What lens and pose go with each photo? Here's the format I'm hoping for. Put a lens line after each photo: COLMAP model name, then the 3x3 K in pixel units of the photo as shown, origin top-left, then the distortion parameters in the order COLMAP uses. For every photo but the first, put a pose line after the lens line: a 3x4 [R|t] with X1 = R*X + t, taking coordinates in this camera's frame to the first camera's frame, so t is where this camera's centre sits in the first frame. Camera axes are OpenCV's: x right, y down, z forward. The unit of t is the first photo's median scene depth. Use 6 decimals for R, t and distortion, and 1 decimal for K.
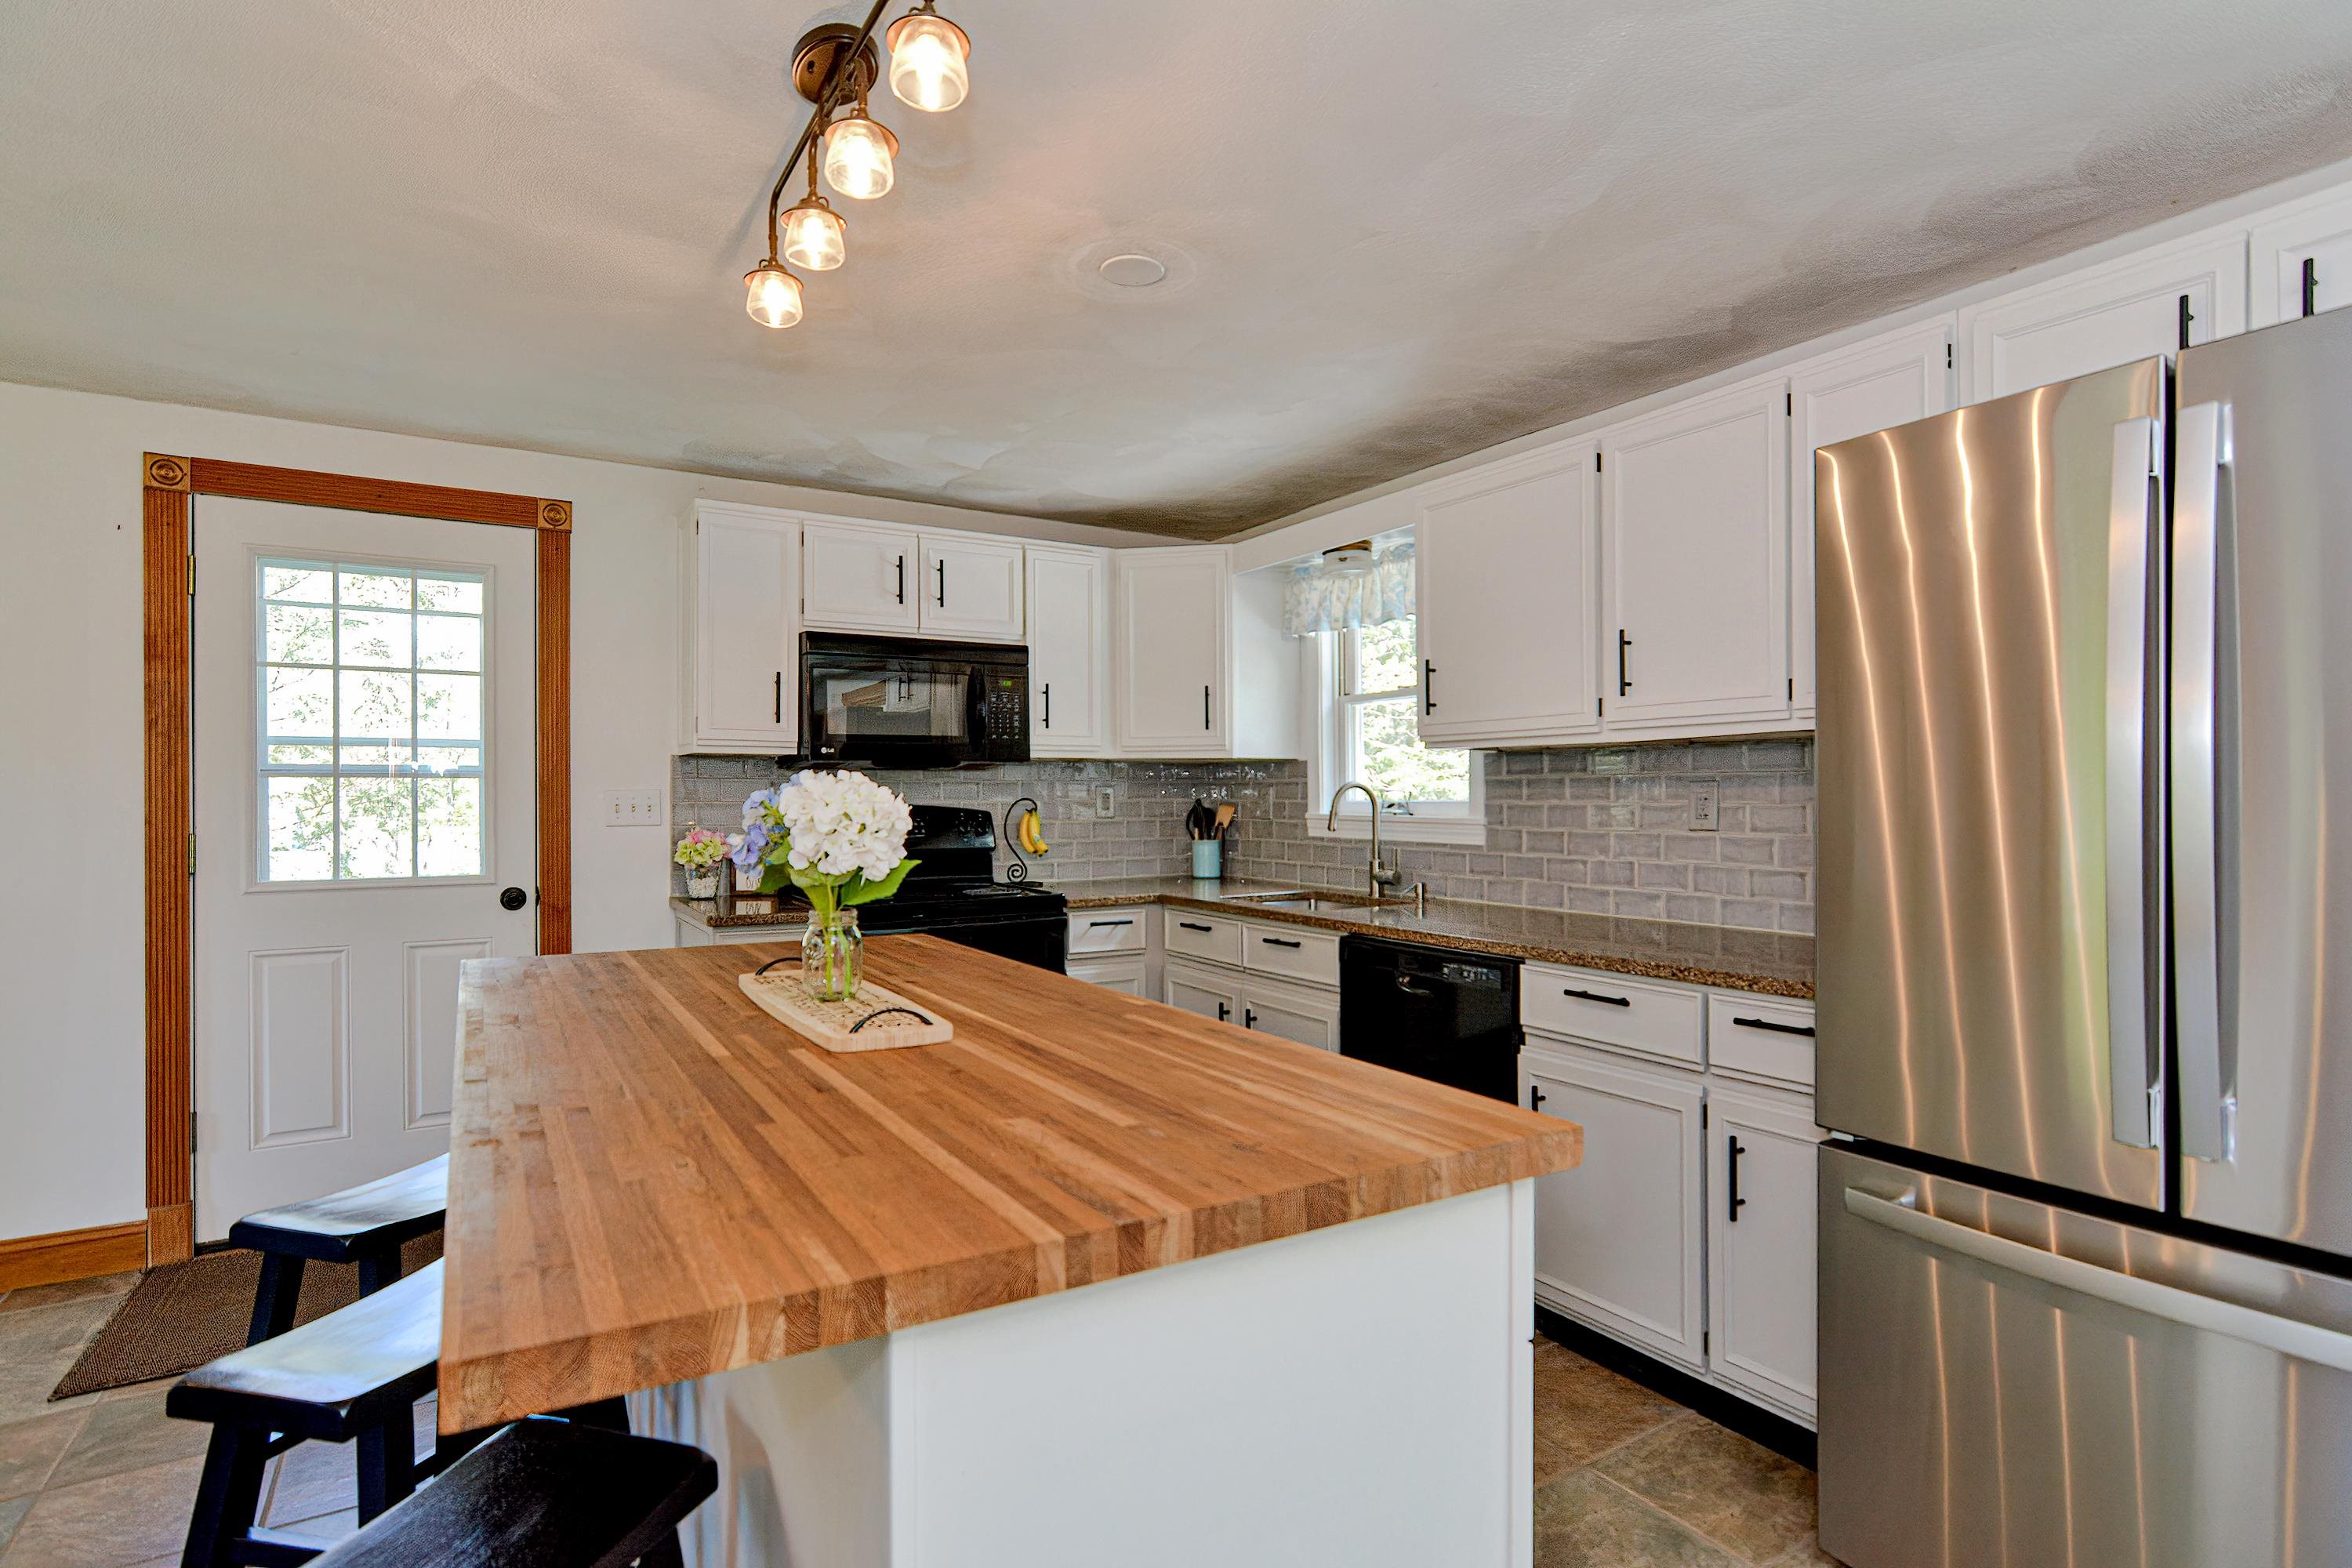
lens RADIAL K [[1147.3, 0, 1120.0], [0, 1147.3, 792.0], [0, 0, 1]] dist [-0.011238, 0.002537]
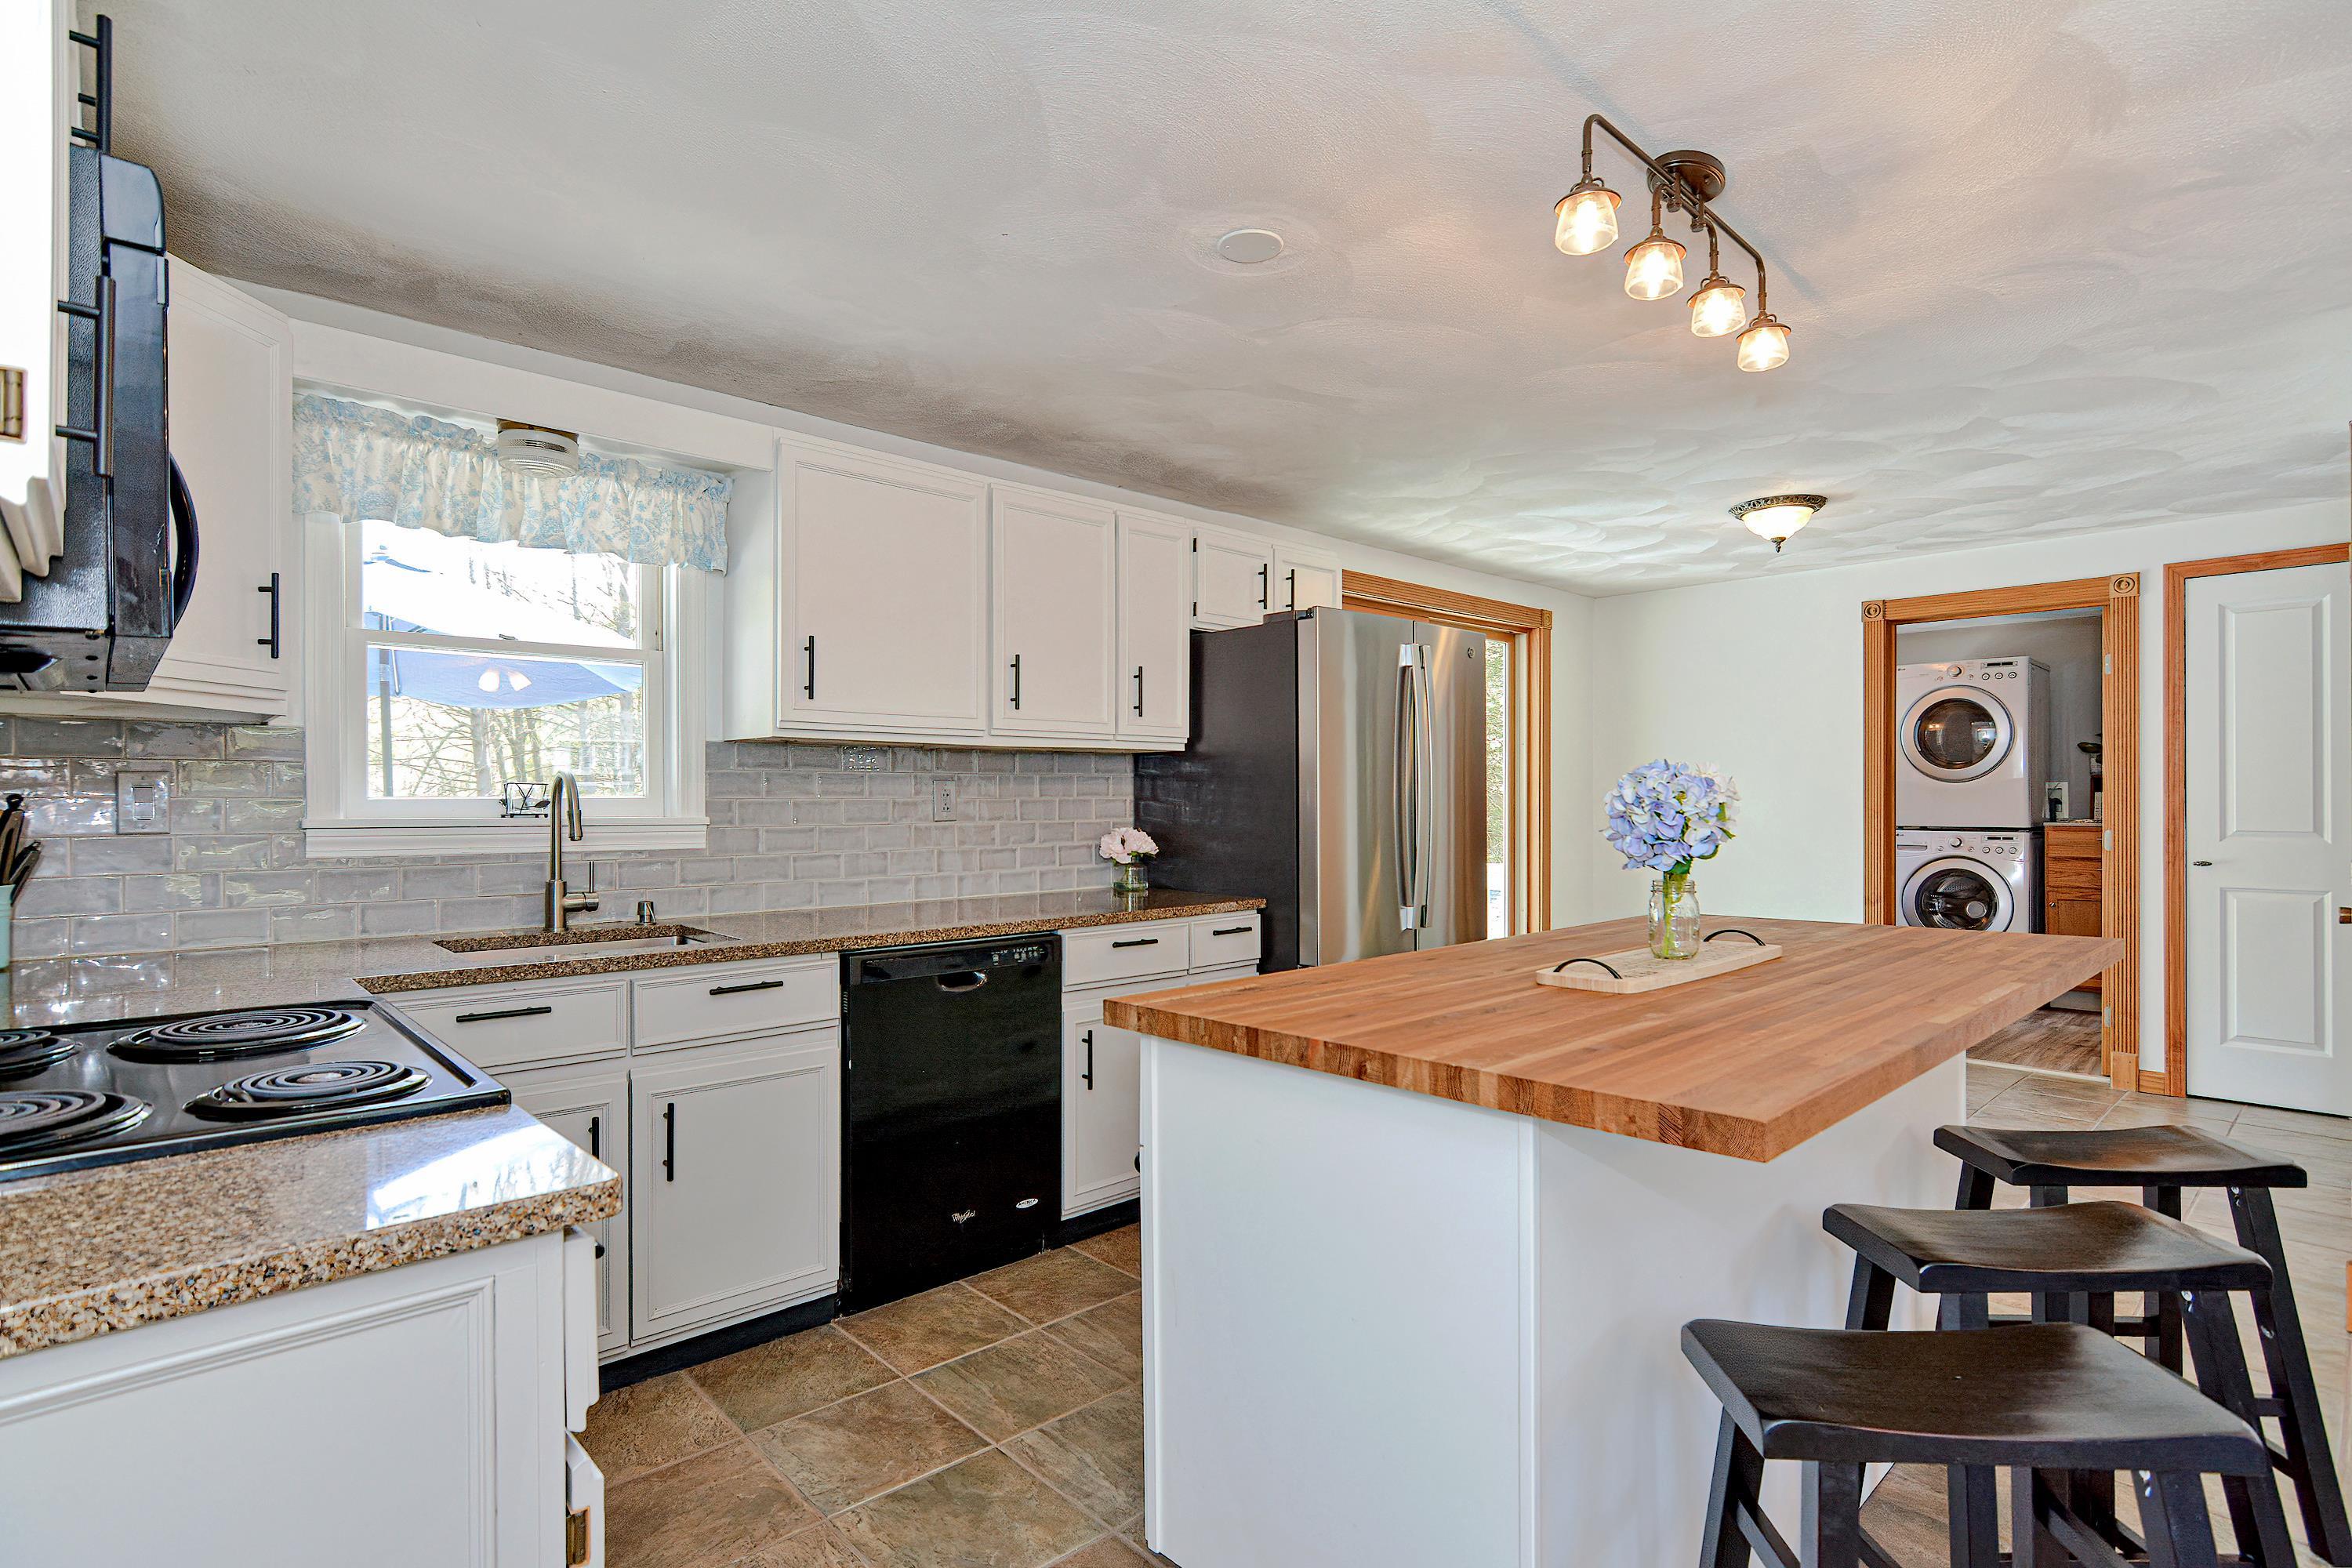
lens RADIAL K [[1147.3, 0, 1177.0], [0, 1147.3, 797.3], [0, 0, 1]] dist [-0.011238, 0.002537]
pose [[-0.225112, 0.006856, 0.974309, -0.607445], [-0.000912, 0.999973, -0.007248, 0.014287], [-0.974332, -0.002521, -0.225100, 0.860095]]
